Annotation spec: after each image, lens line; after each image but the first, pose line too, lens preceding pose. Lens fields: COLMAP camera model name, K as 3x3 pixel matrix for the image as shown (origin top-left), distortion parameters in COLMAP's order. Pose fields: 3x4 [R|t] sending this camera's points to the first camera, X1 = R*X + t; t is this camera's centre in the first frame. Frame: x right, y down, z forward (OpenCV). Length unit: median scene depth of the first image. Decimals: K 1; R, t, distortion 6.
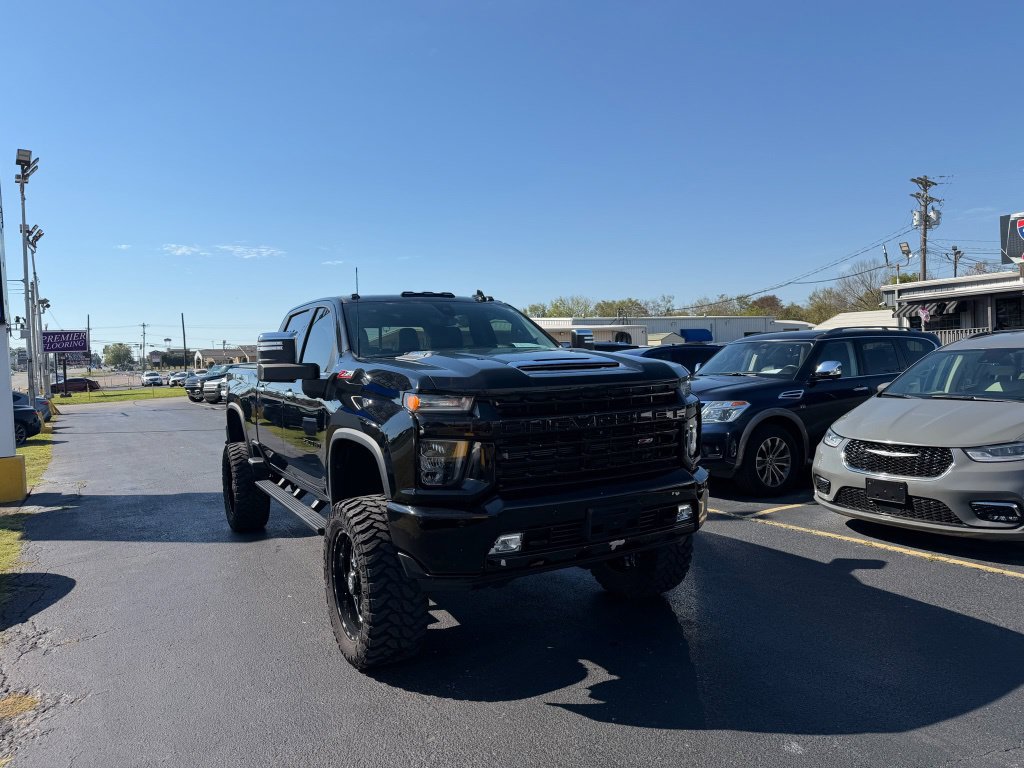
lens RADIAL K [[724.3, 0, 520.9], [0, 724.3, 383.0], [0, 0, 1]] dist [0.073508, -0.116359]
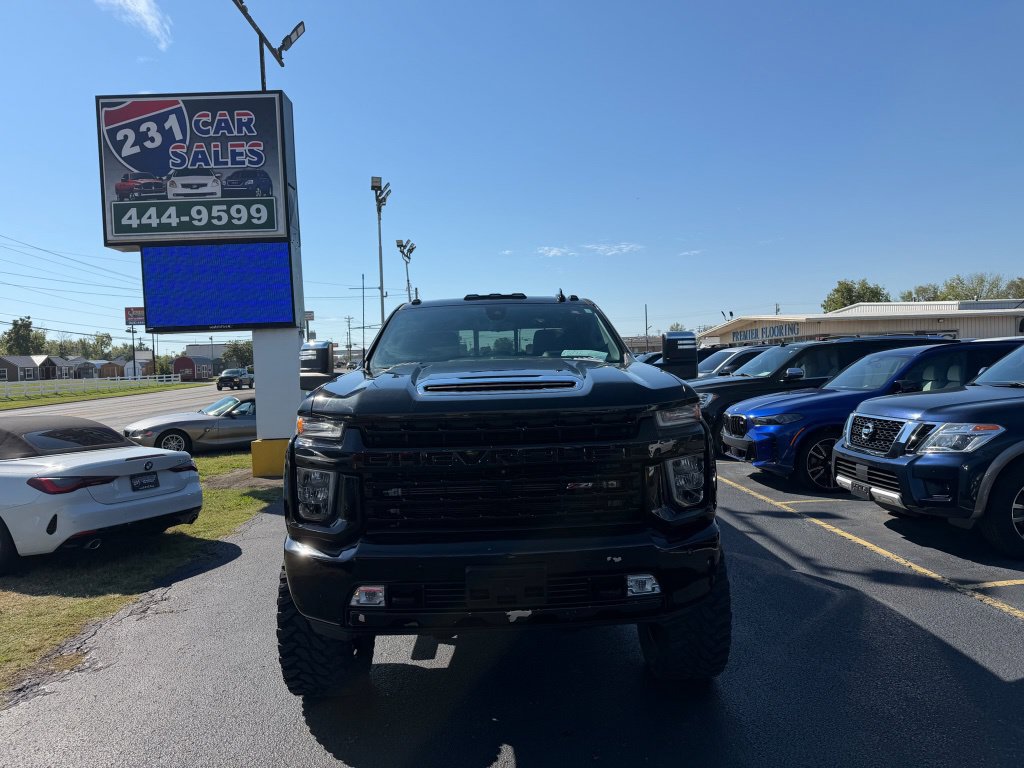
lens RADIAL K [[731.2, 0, 530.0], [0, 731.2, 386.7], [0, 0, 1]] dist [0.041991, -0.038016]
pose [[0.881622, 0.021876, -0.471450, 0.260403], [-0.013692, 0.999690, 0.020784, -0.021527], [0.471758, -0.011869, 0.881648, 0.157120]]
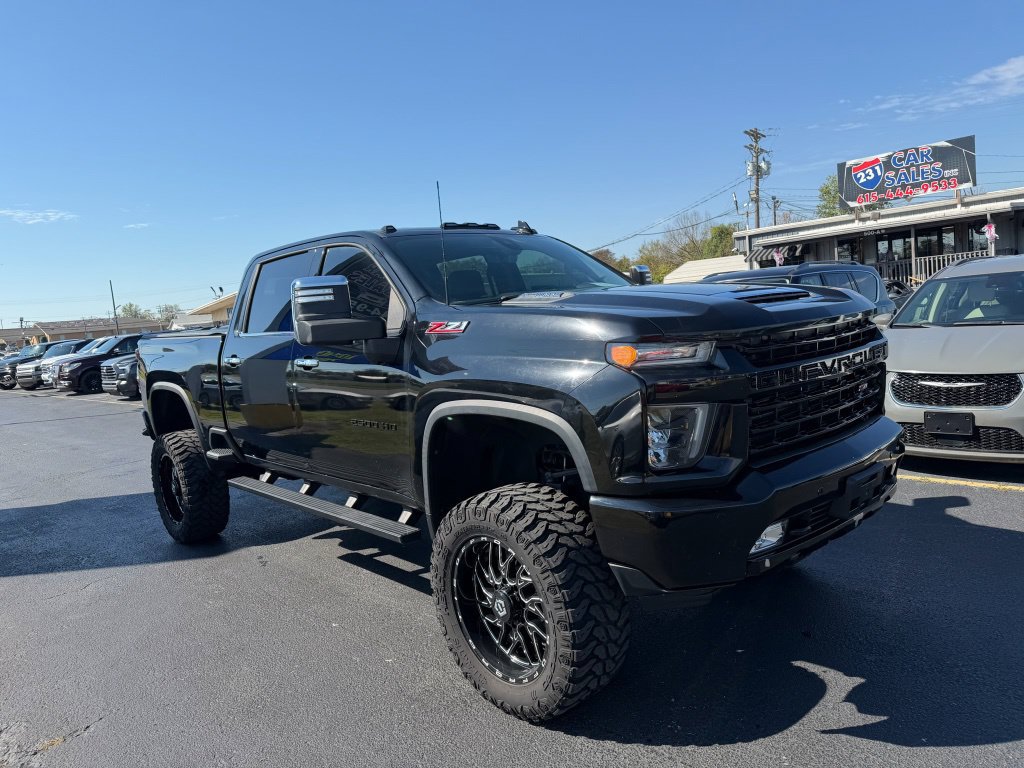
lens RADIAL K [[713.7, 0, 512.0], [0, 713.7, 384.0], [0, 0, 1]] dist [0.051240, -0.065200]
pose [[0.972052, -0.071757, 0.223529, -0.204762], [0.058920, 0.996235, 0.063587, 0.001822], [-0.227250, -0.048640, 0.972621, 0.168365]]
